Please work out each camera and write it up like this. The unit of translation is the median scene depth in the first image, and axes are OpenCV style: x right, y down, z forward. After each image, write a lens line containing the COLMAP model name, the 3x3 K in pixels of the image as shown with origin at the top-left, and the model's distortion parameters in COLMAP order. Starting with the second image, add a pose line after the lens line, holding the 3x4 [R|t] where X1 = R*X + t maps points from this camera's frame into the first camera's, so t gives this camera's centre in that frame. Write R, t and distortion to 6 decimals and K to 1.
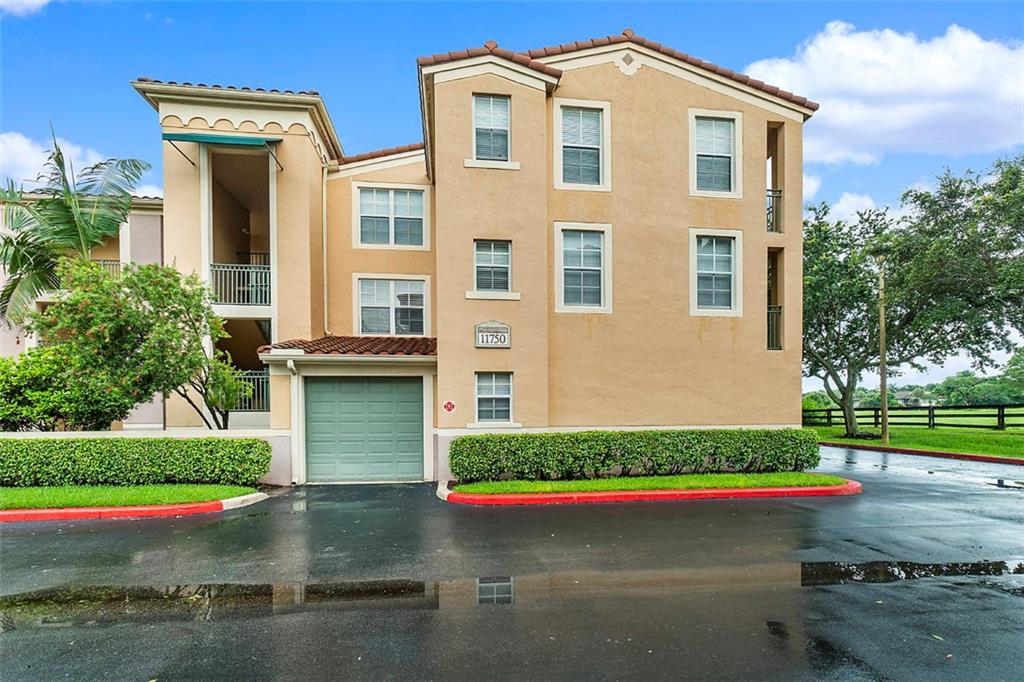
lens RADIAL K [[468.3, 0, 507.1], [0, 468.3, 408.0], [0, 0, 1]] dist [-0.000248, 0.000192]
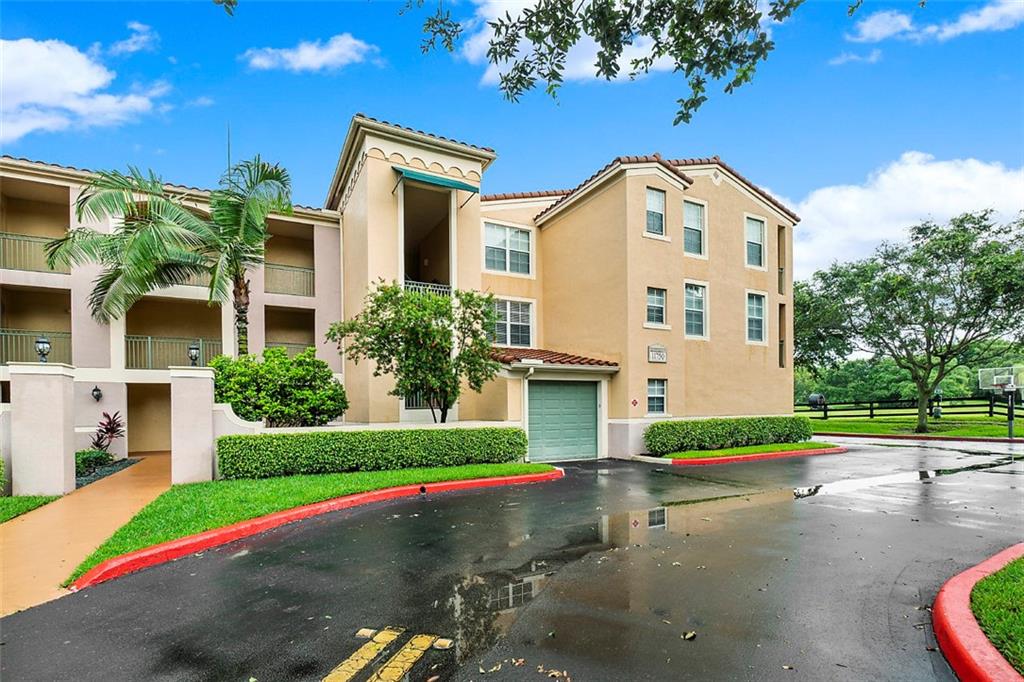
lens RADIAL K [[468.3, 0, 507.1], [0, 468.3, 408.0], [0, 0, 1]] dist [-0.000248, 0.000192]
pose [[0.938434, -0.006637, 0.345395, -0.901386], [0.009728, 0.999927, -0.007218, 0.017520], [-0.345322, 0.010133, 0.938429, -0.185332]]
